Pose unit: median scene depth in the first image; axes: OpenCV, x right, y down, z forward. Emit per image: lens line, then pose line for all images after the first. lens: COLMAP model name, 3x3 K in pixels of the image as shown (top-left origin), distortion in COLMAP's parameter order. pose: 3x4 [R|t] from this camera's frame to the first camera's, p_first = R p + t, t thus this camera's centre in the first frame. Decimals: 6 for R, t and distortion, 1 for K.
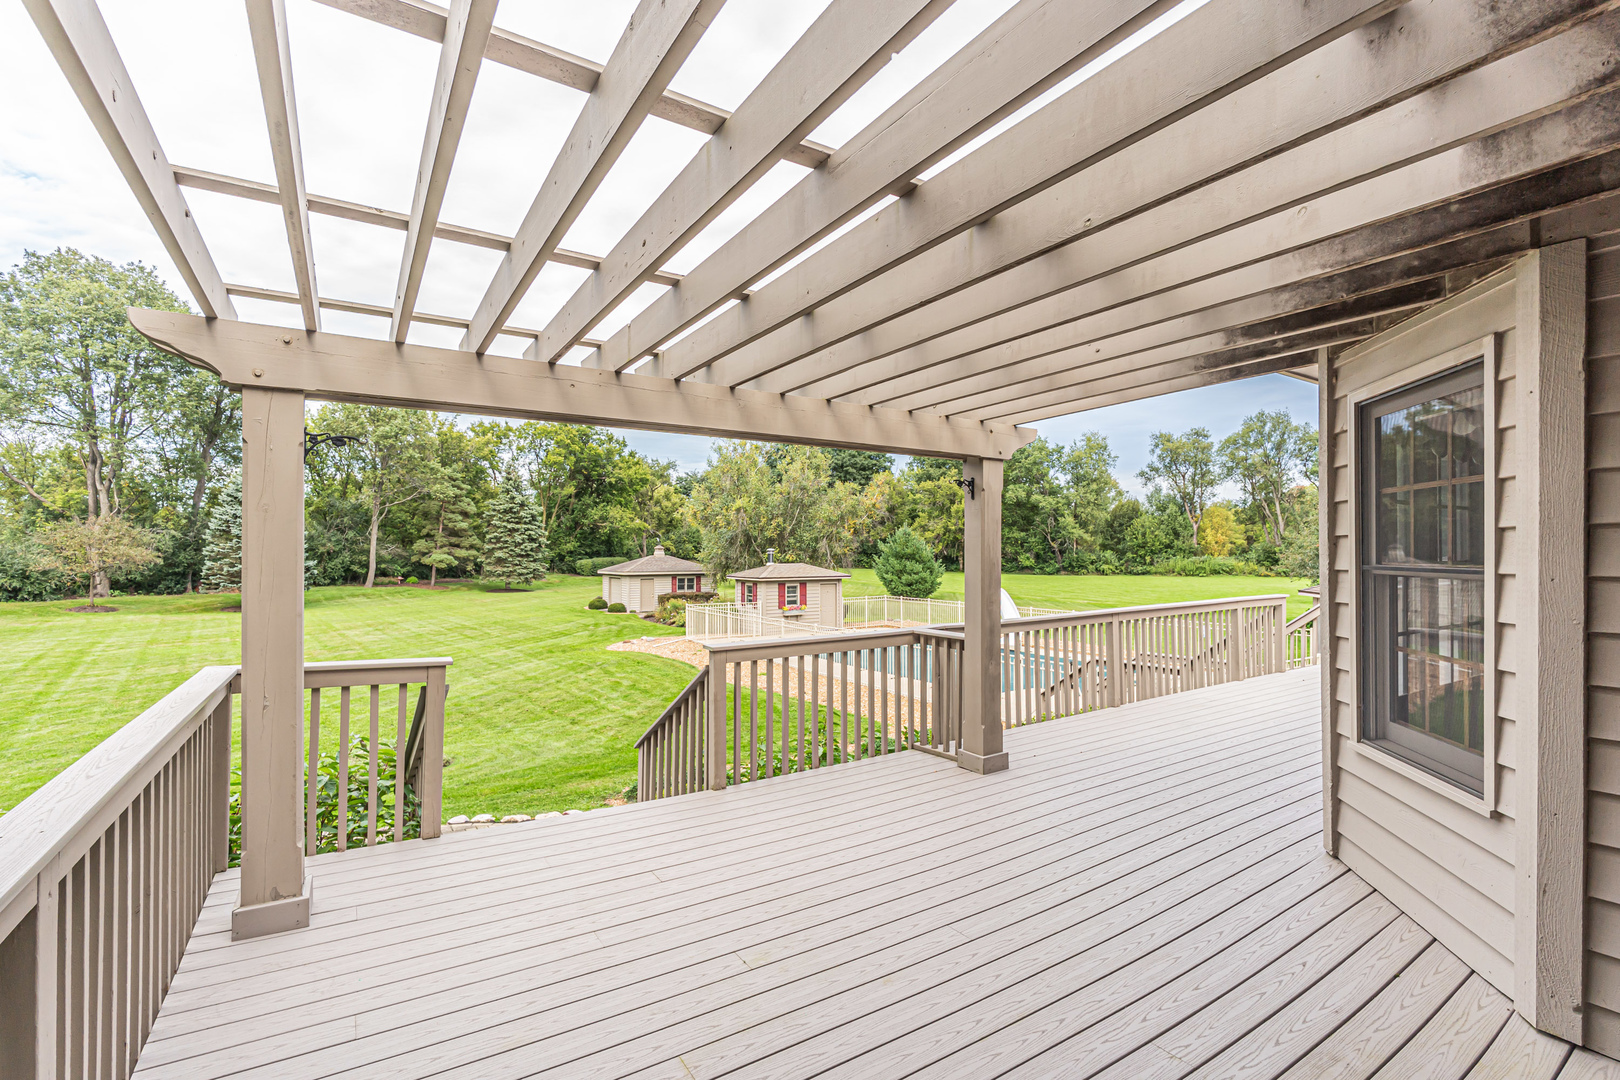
lens RADIAL K [[713.5, 0, 783.4], [0, 713.5, 547.8], [0, 0, 1]] dist [-0.004020, 0.001139]
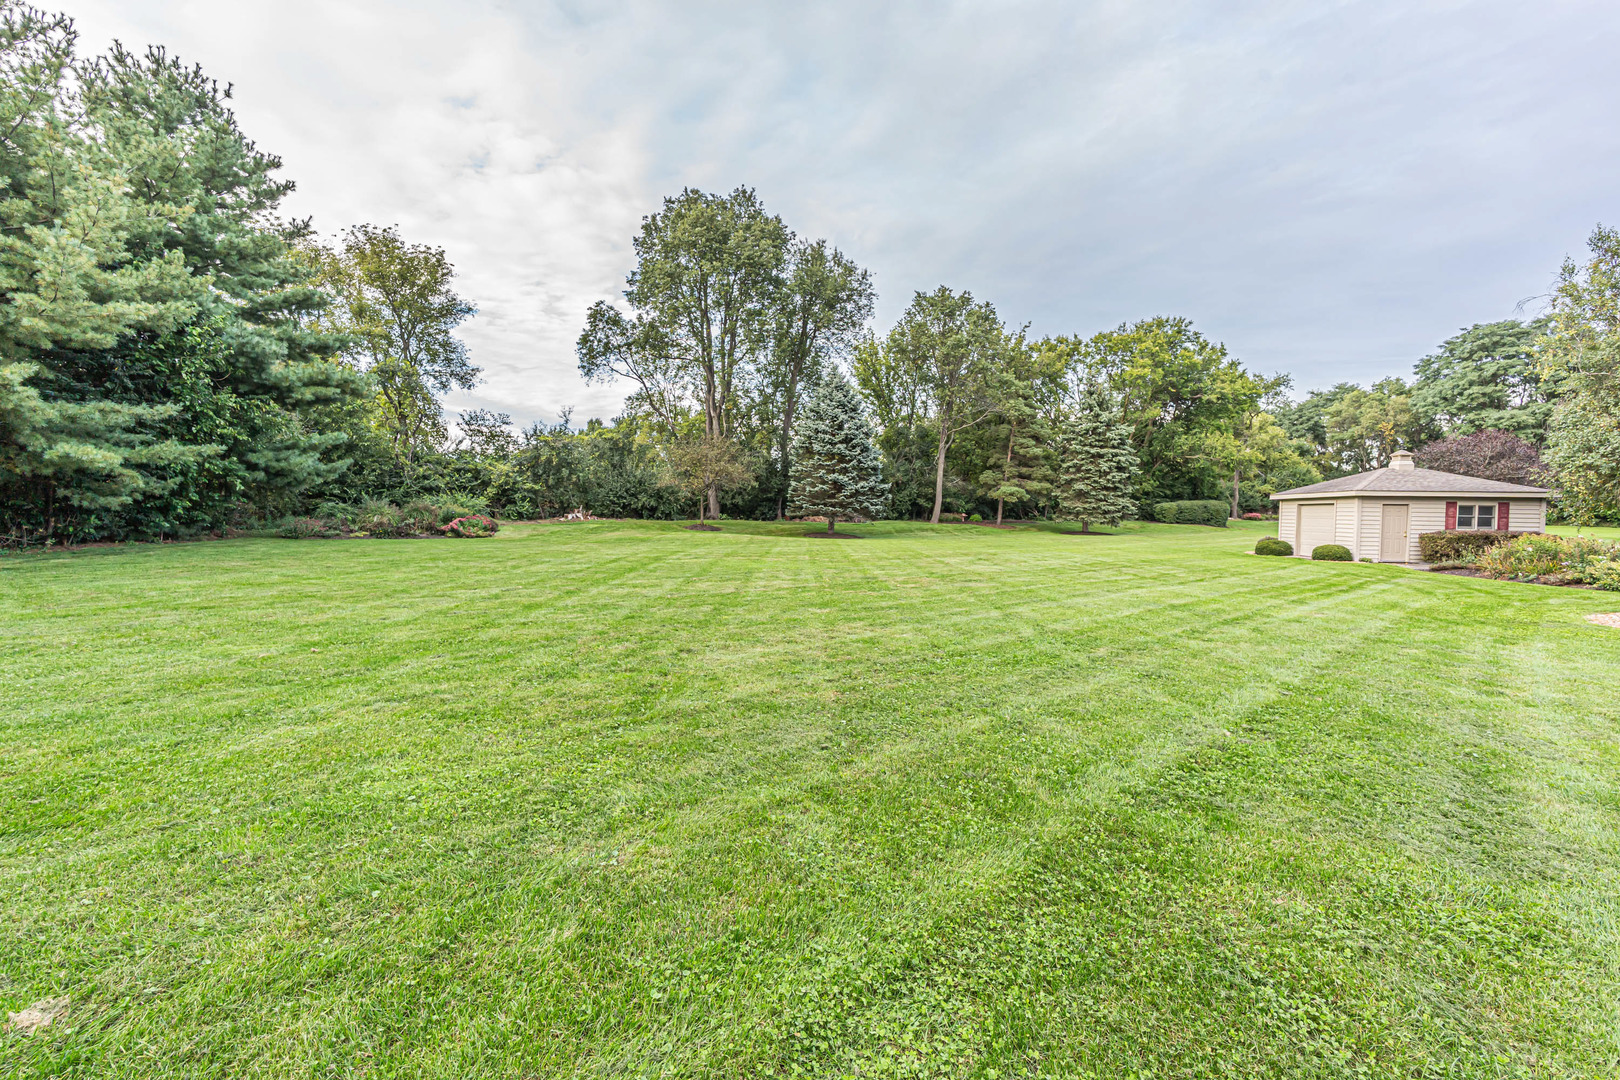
lens RADIAL K [[713.5, 0, 789.8], [0, 713.5, 547.8], [0, 0, 1]] dist [-0.004020, 0.001139]
pose [[0.776236, 0.039845, -0.629182, -0.086332], [-0.005288, 0.998377, 0.056701, 0.020009], [0.630421, -0.040686, 0.775187, 0.104008]]
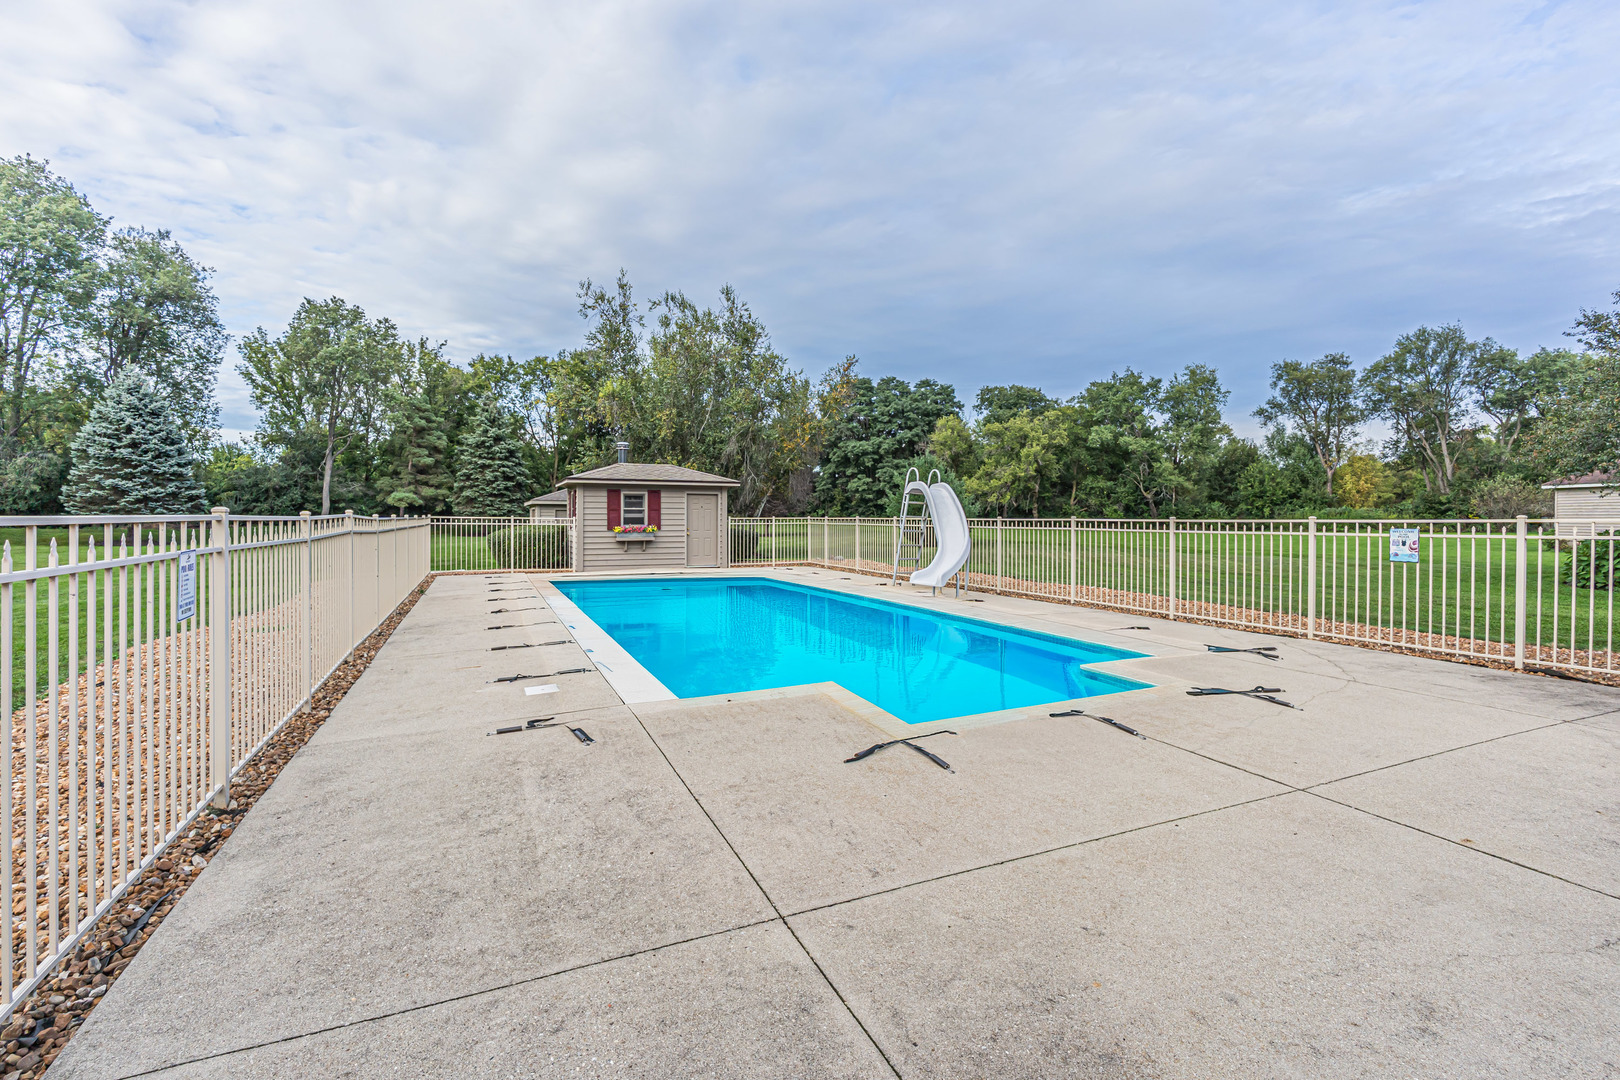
lens RADIAL K [[713.5, 0, 769.3], [0, 713.5, 517.5], [0, 0, 1]] dist [-0.004020, 0.001139]
pose [[0.990033, 0.003584, -0.140791, 0.057827], [-0.002332, 0.999956, 0.009053, 0.017856], [0.140817, -0.008635, 0.989998, 0.103114]]
